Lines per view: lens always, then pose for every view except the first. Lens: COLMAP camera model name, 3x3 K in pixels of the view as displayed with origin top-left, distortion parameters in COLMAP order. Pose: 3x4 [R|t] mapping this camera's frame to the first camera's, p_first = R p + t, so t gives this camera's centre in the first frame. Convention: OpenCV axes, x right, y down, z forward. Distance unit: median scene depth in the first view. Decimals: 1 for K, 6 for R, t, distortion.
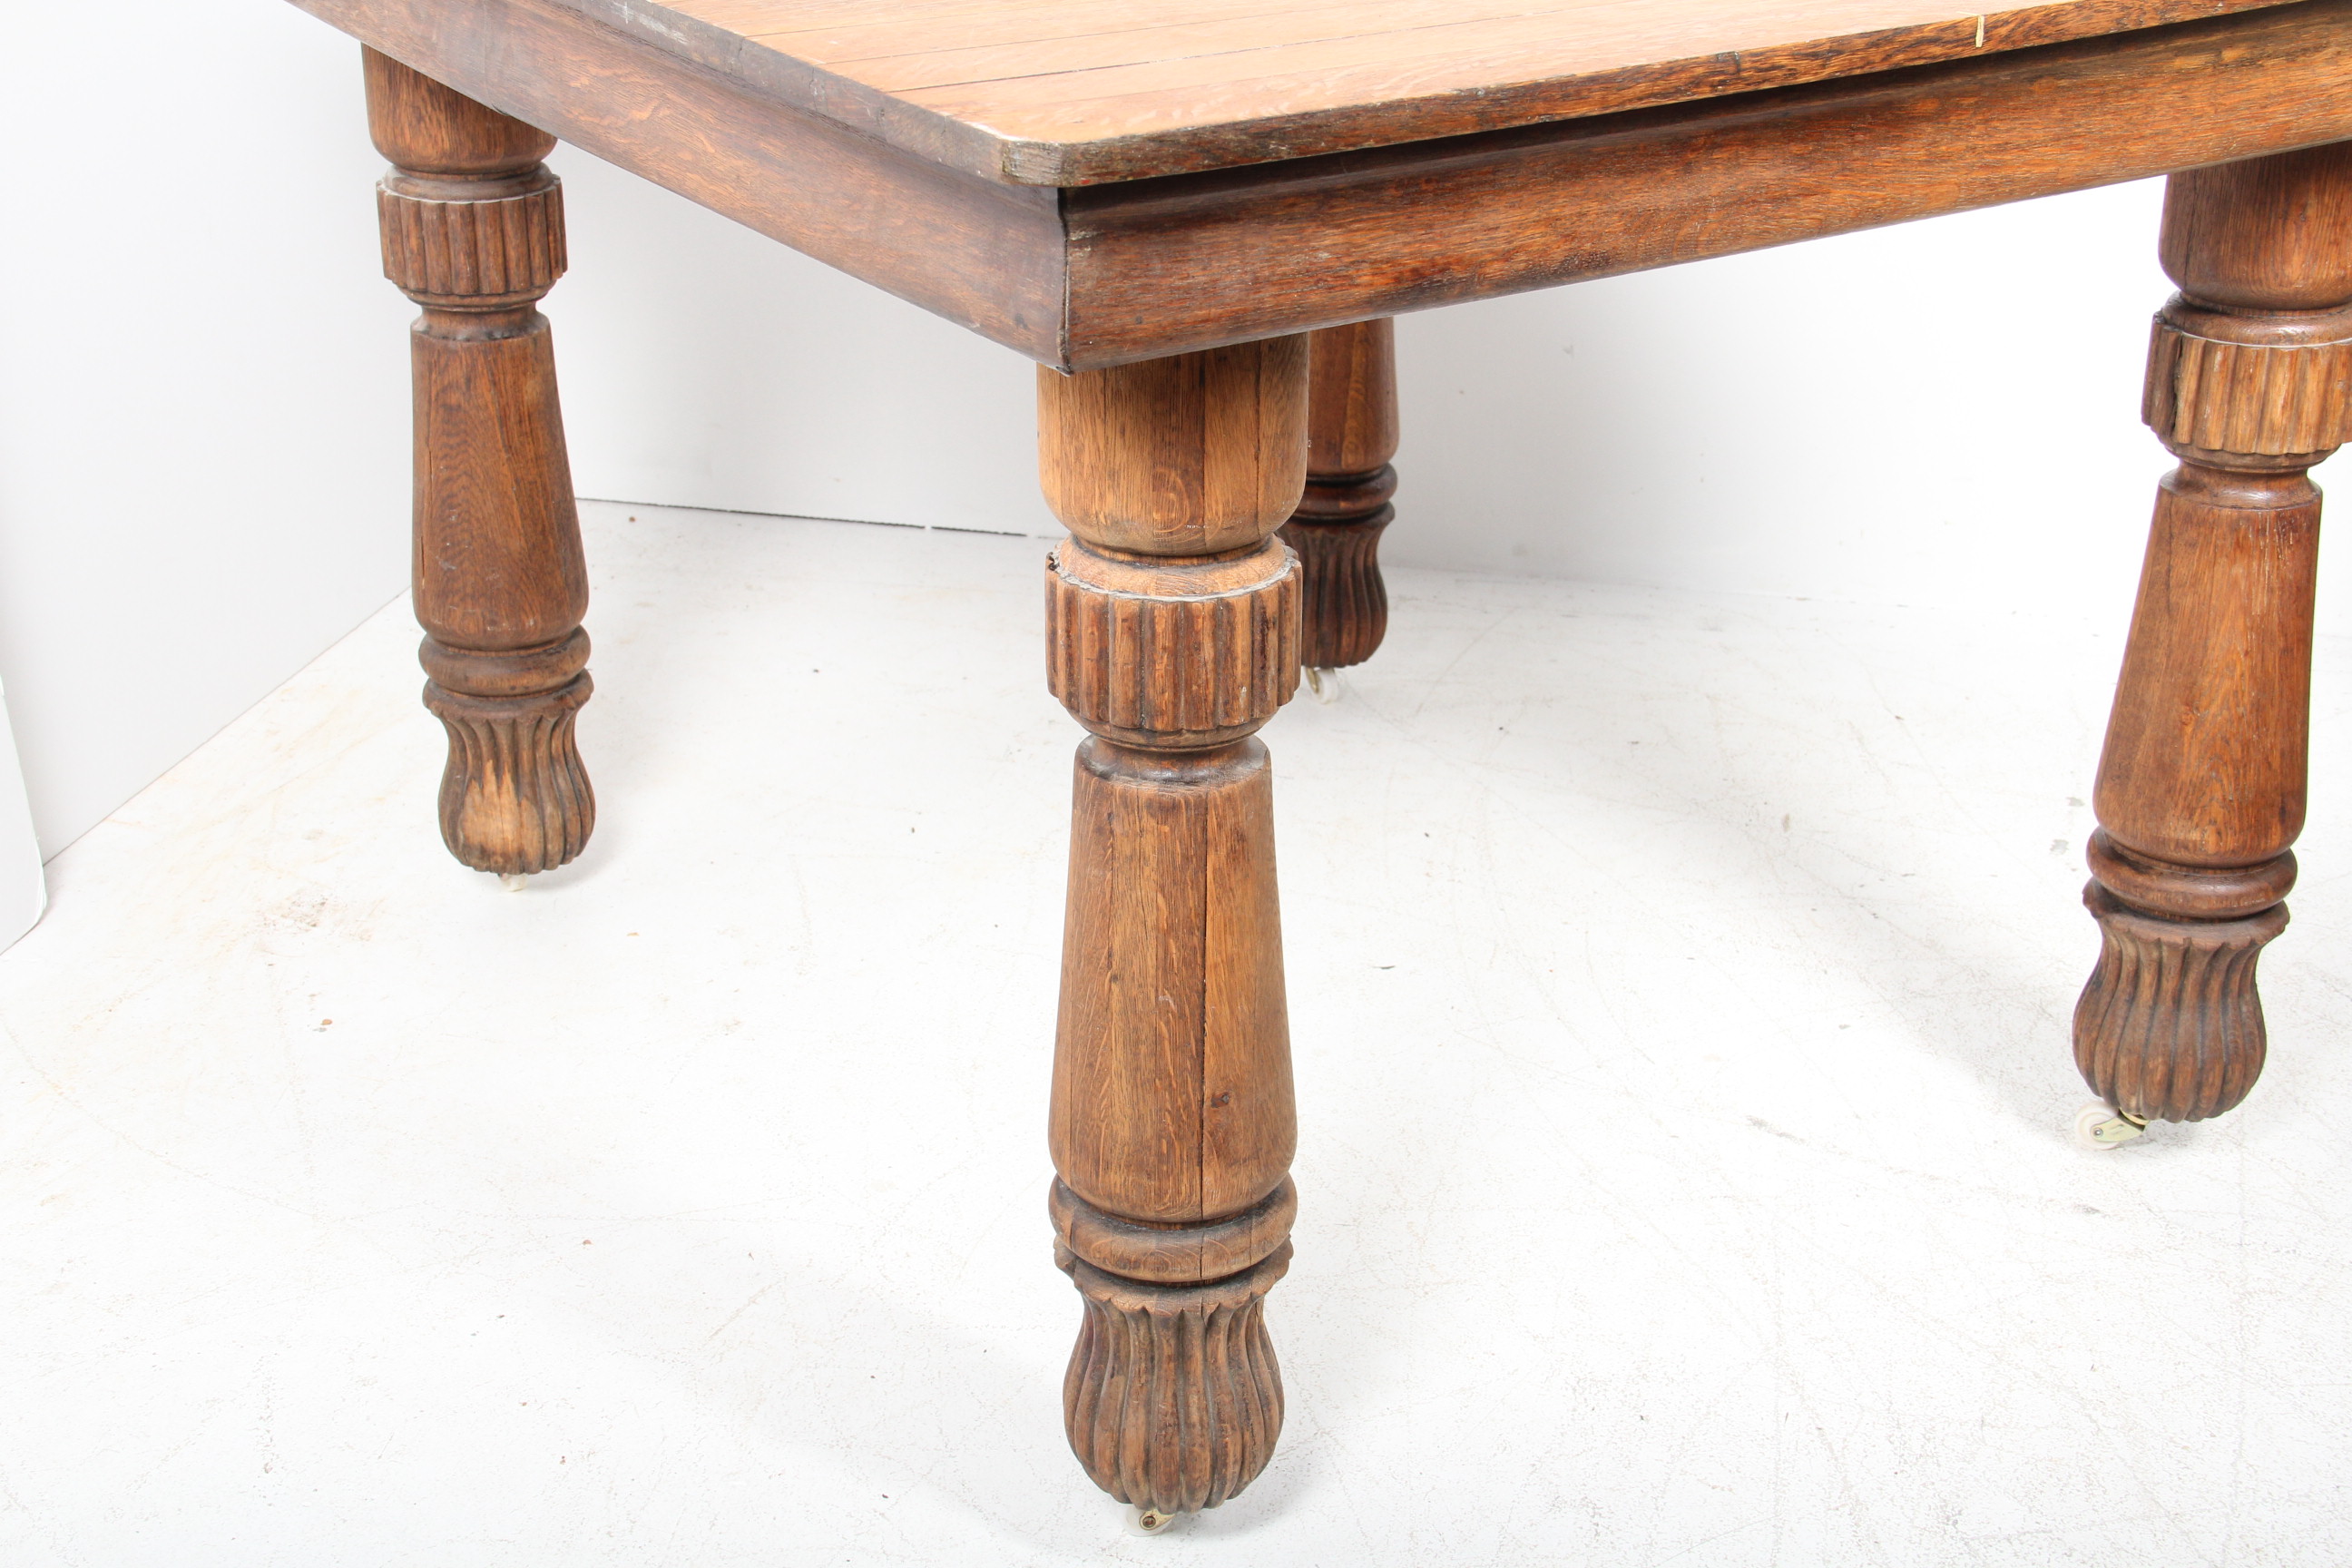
lens RADIAL K [[3112.3, 0, 1164.6], [0, 3112.3, 777.6], [0, 0, 1]] dist [0.064286, 0.000000]
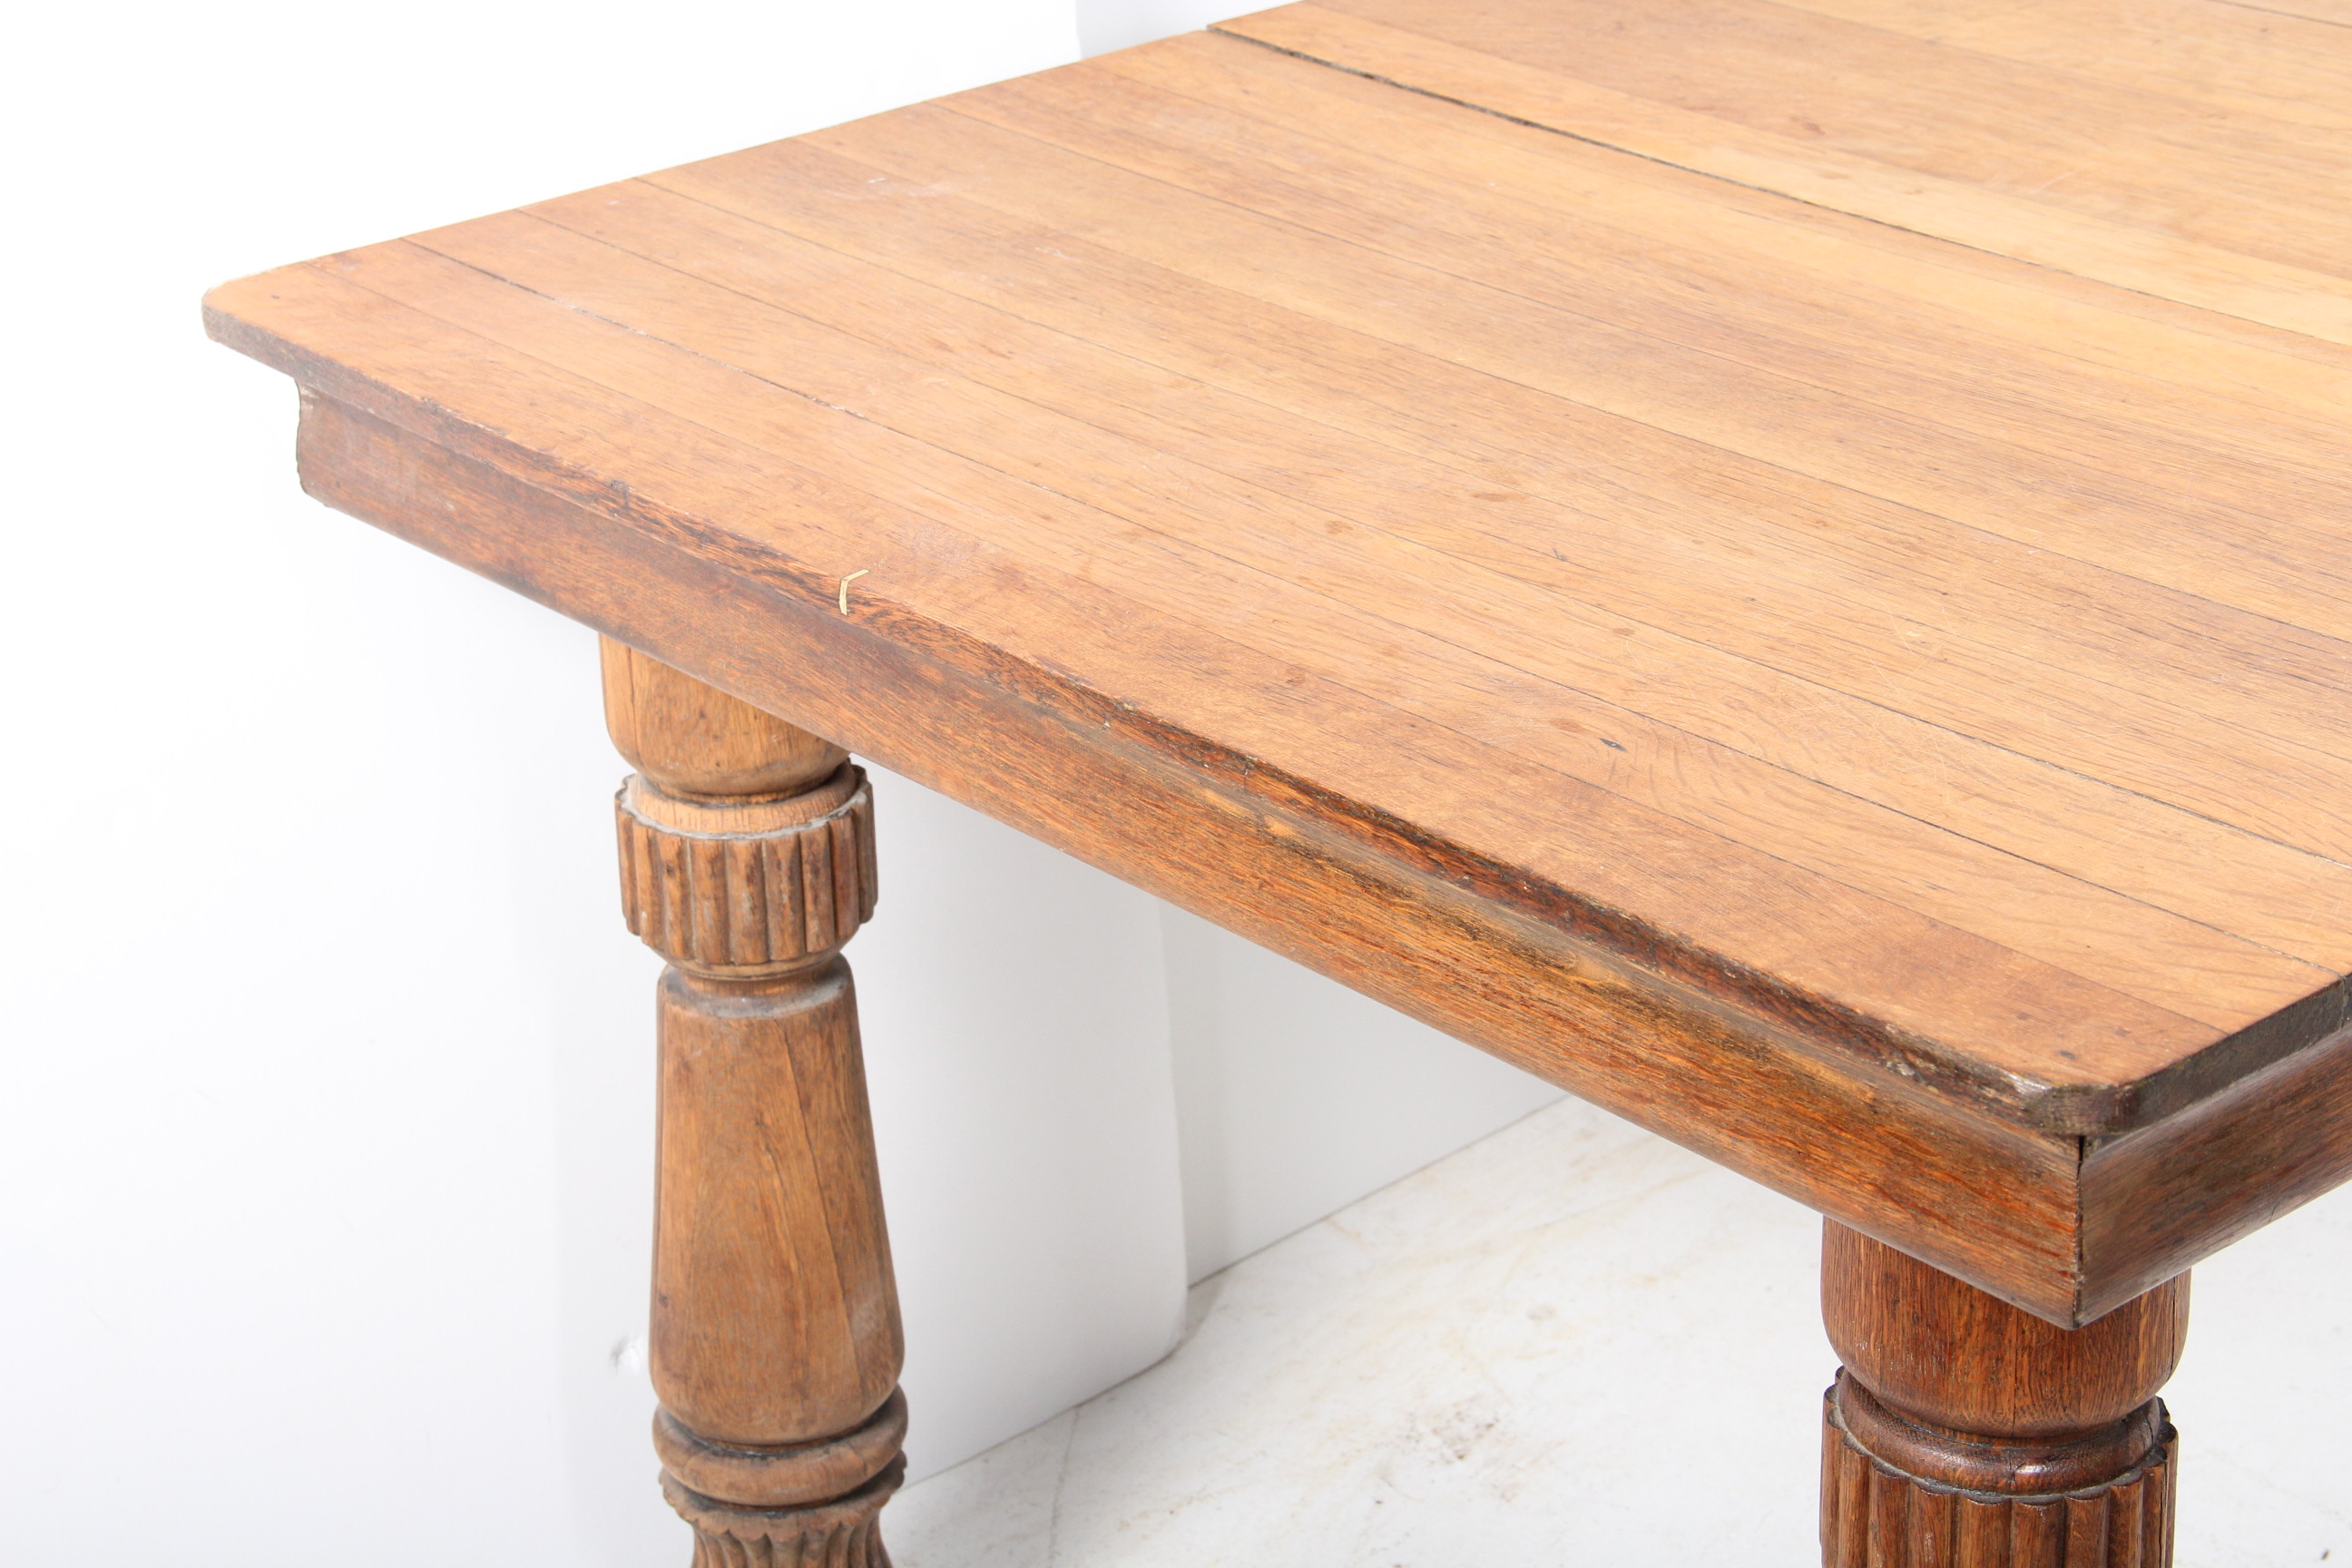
lens RADIAL K [[4679.6, 0, 1175.1], [0, 4679.6, 779.7], [0, 0, 1]] dist [0.405257, 0.000000]
pose [[0.155480, 0.397986, -0.904120, 1.437126], [-0.372935, 0.871169, 0.319349, -0.630993], [0.914738, 0.287525, 0.283873, 0.729152]]
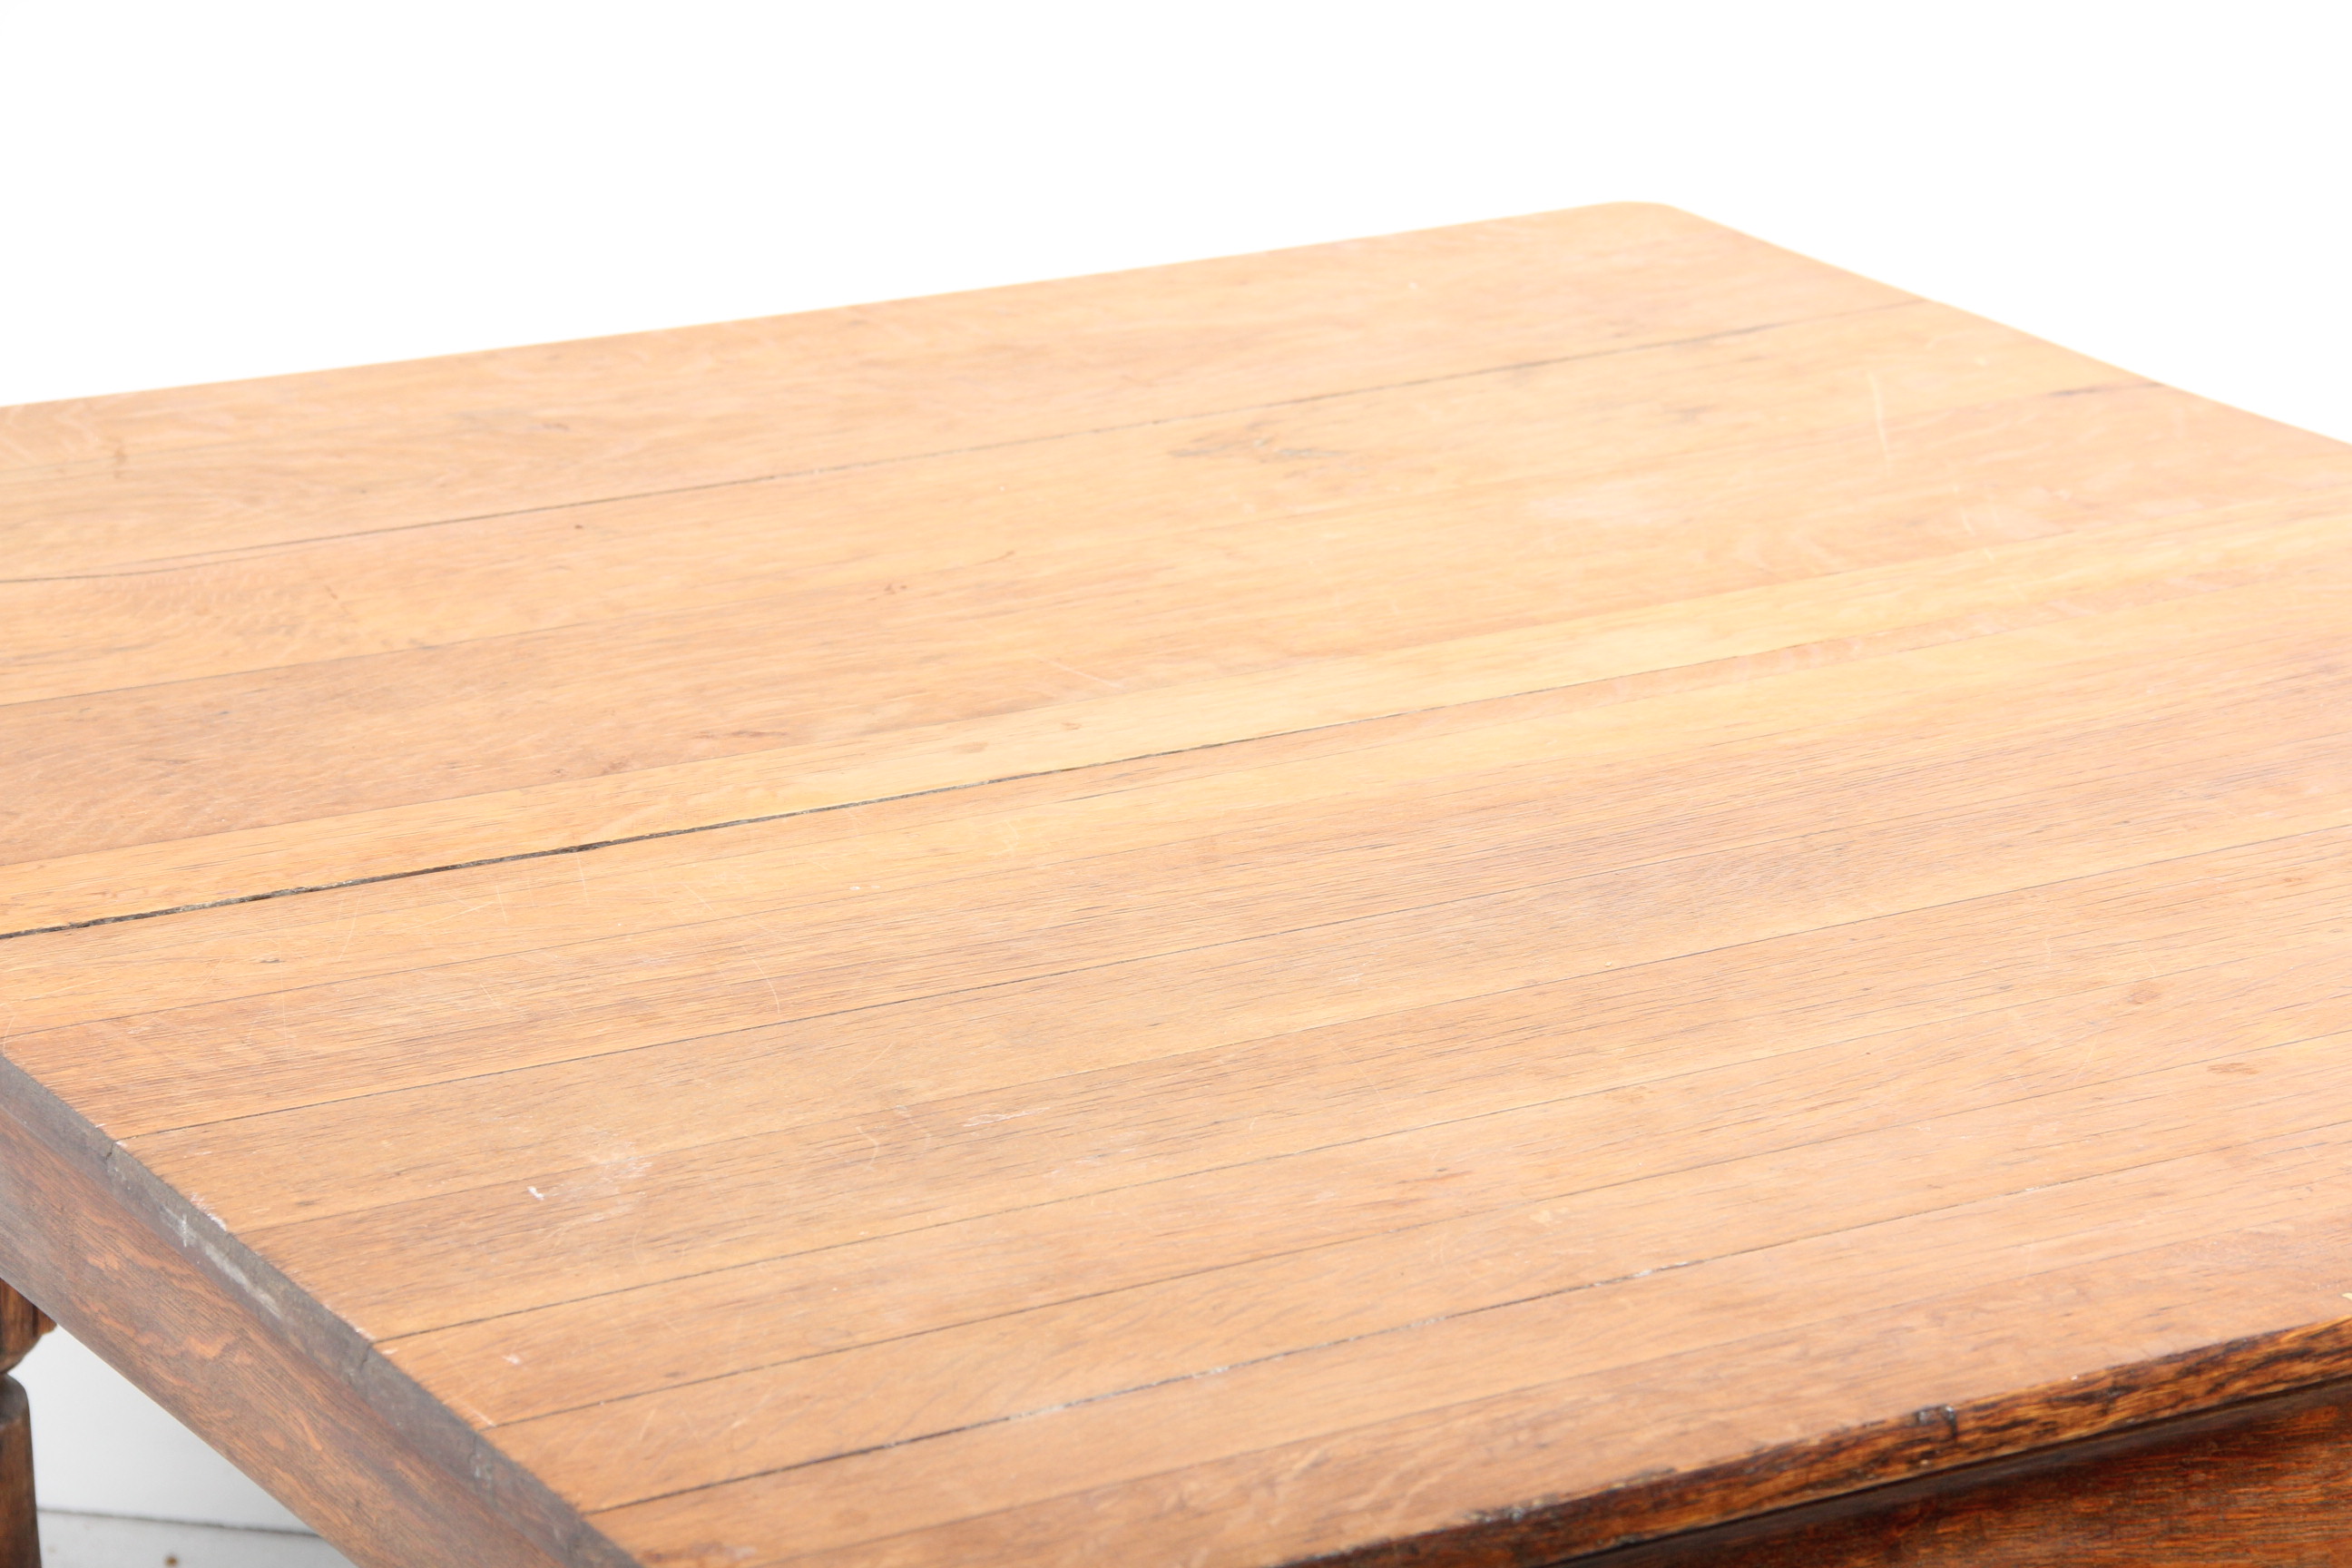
lens RADIAL K [[7248.7, 0, 1191.3], [0, 7248.7, 787.5], [0, 0, 1]] dist [0.618172, 0.000000]
pose [[0.999393, 0.011257, -0.032960, 0.073618], [-0.014612, 0.994532, -0.103409, -0.189583], [0.031616, 0.103828, 0.994093, -0.446655]]
